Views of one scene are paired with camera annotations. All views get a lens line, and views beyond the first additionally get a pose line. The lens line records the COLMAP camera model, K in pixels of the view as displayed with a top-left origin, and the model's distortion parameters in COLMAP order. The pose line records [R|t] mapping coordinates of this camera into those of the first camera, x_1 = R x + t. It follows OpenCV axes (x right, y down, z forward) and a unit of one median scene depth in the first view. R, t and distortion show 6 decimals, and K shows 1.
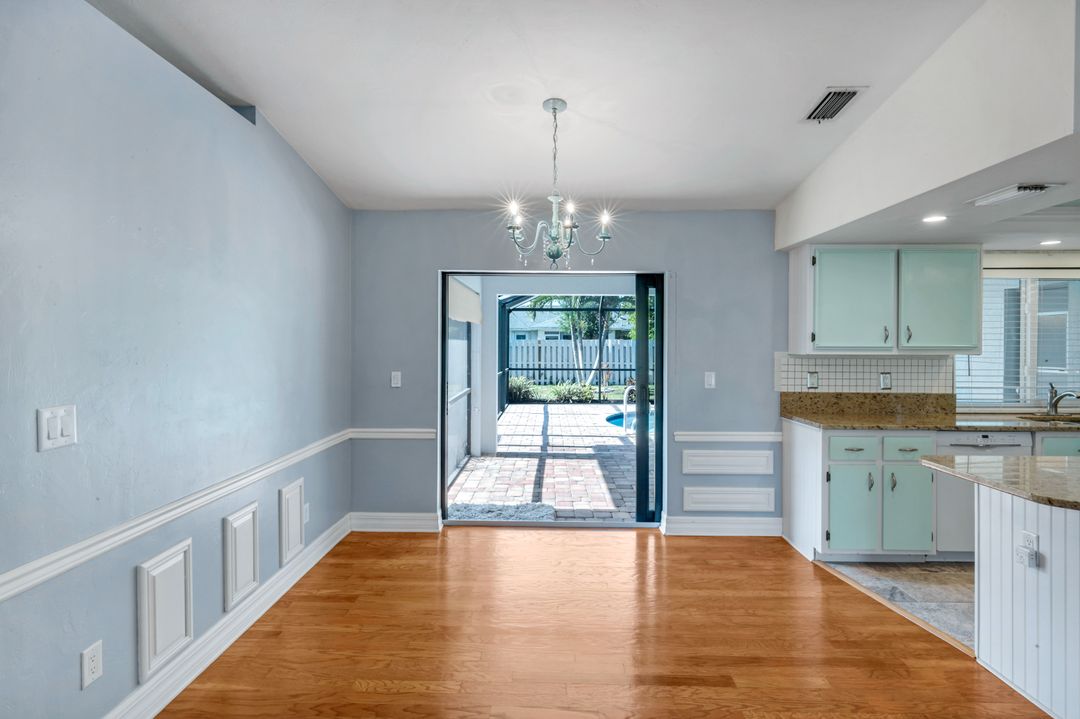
lens RADIAL K [[551.5, 0, 538.5], [0, 551.5, 348.9], [0, 0, 1]] dist [-0.000673, -0.000060]
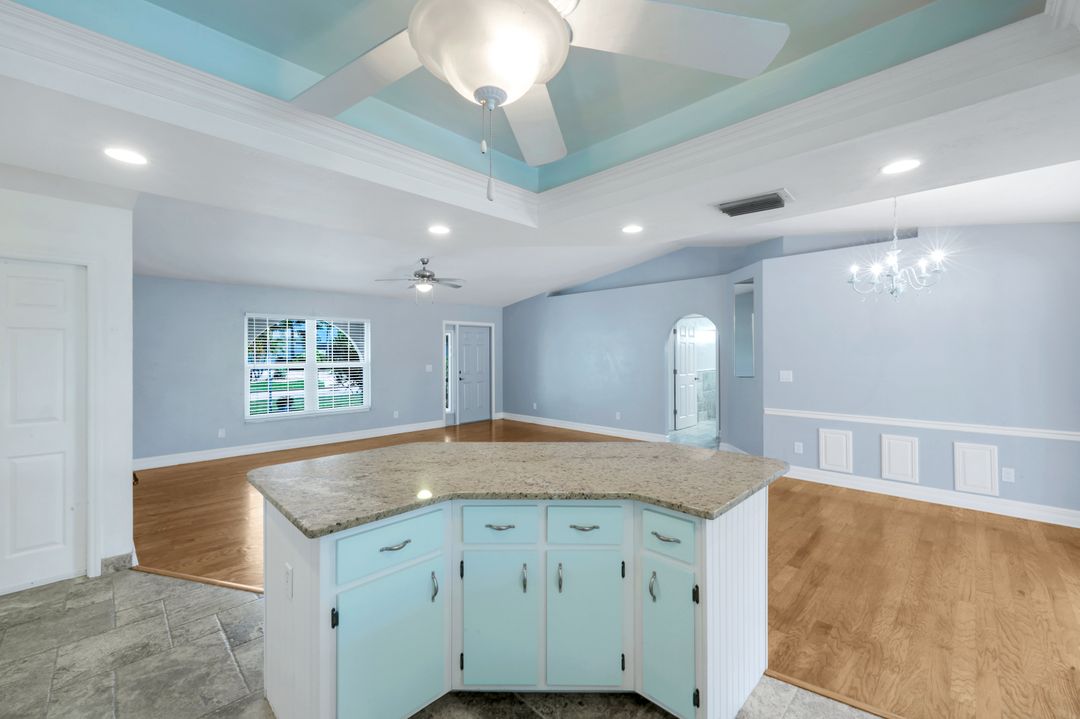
lens RADIAL K [[437.2, 0, 537.8], [0, 437.2, 353.7], [0, 0, 1]] dist [-0.000787, -0.000033]
pose [[-0.686634, 0.001863, -0.727001, 1.017924], [-0.001930, 0.999989, 0.004385, -0.010085], [0.727001, 0.004414, -0.686622, 0.760466]]
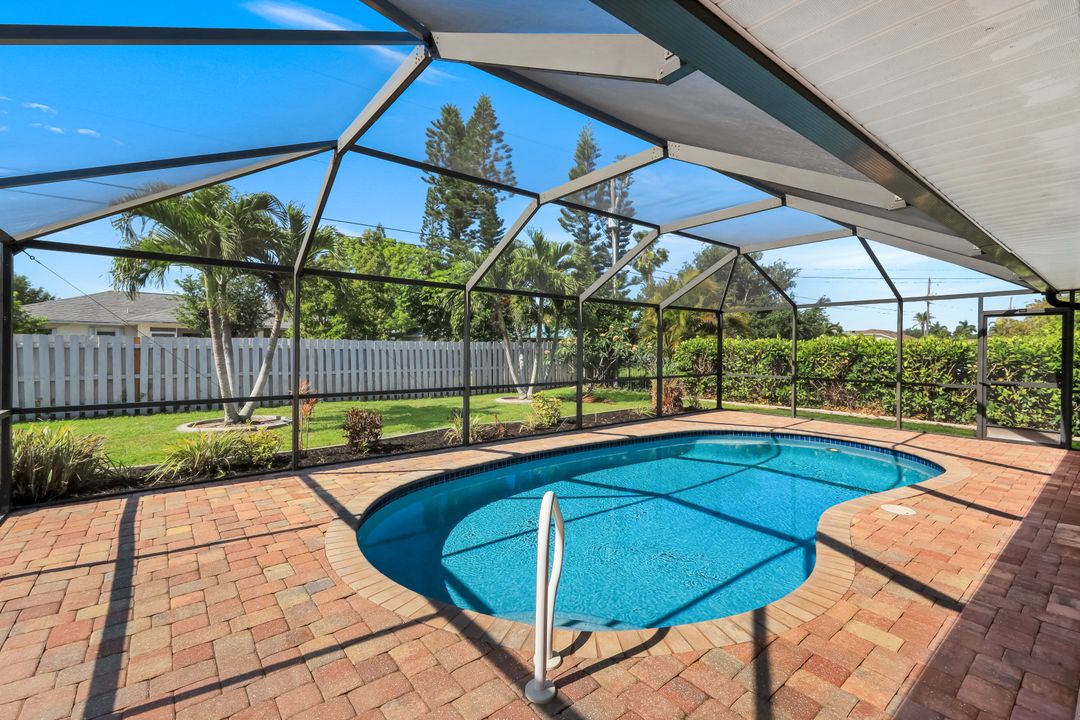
lens RADIAL K [[470.4, 0, 535.1], [0, 470.4, 350.5], [0, 0, 1]] dist [-0.001187, 0.000269]
pose [[0.768658, 0.002010, 0.639657, 0.043785], [-0.000311, 0.999996, -0.002768, -0.003587], [-0.639660, 0.001929, 0.768655, 1.886611]]
